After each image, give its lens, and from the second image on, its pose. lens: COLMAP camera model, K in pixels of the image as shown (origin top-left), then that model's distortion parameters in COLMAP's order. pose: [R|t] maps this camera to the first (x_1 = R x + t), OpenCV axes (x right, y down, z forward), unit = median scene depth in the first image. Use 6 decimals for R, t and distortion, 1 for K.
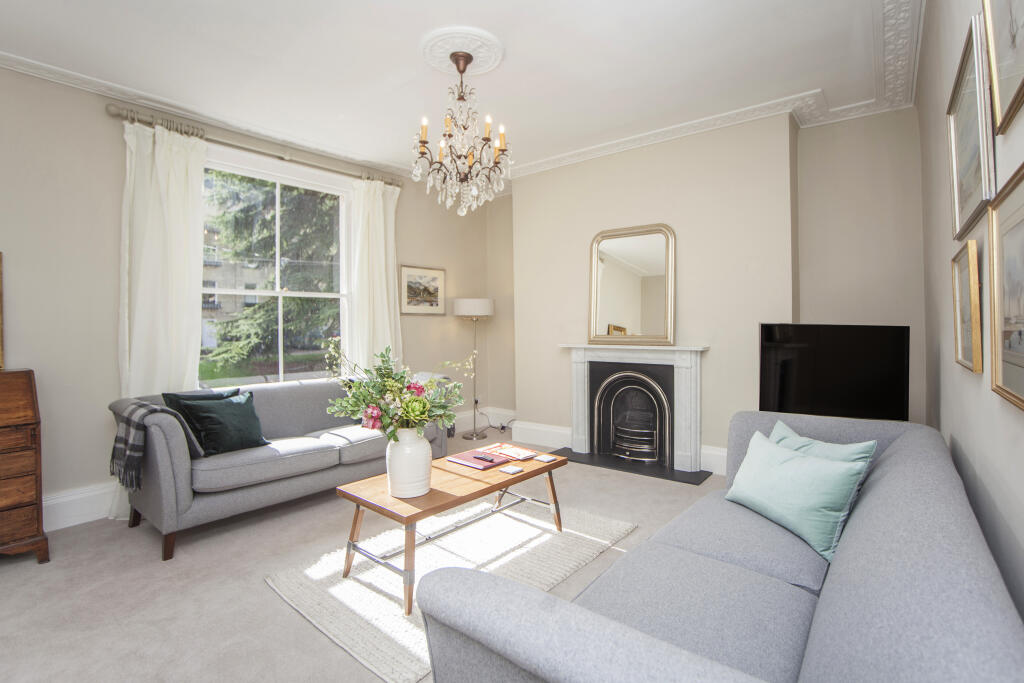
lens RADIAL K [[463.5, 0, 520.7], [0, 463.5, 335.6], [0, 0, 1]] dist [-0.001523, -0.000047]
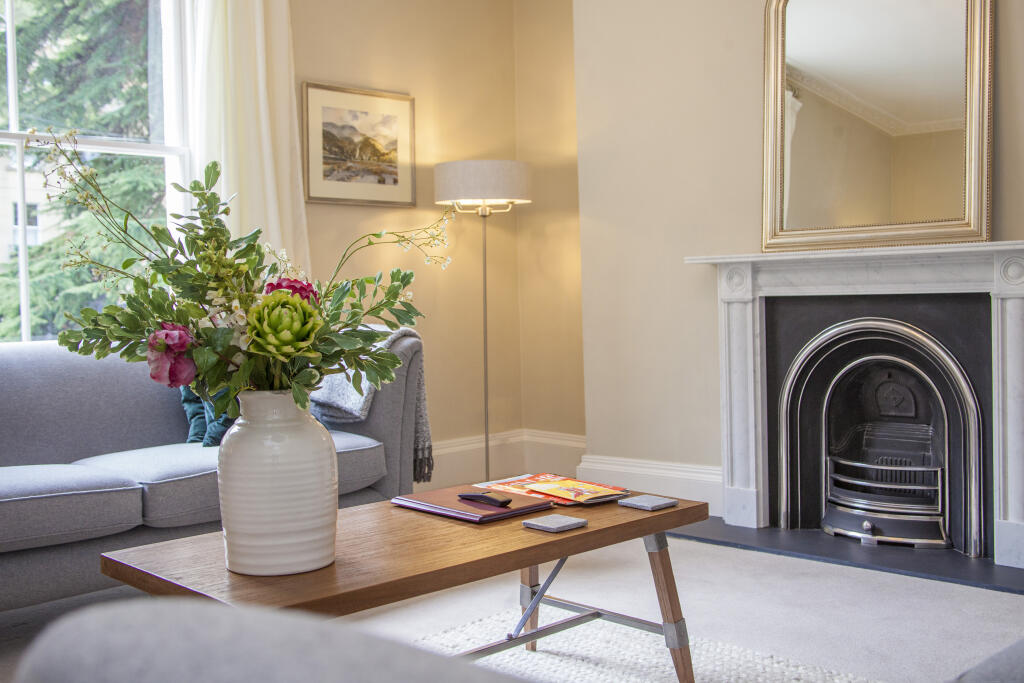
lens RADIAL K [[1008.9, 0, 507.8], [0, 1008.9, 341.0], [0, 0, 1]] dist [0.025086, 0.000000]
pose [[0.994570, -0.009348, -0.103646, 0.018274], [0.010114, 0.999925, 0.006870, 0.086761], [0.103574, -0.007881, 0.994590, 0.113736]]
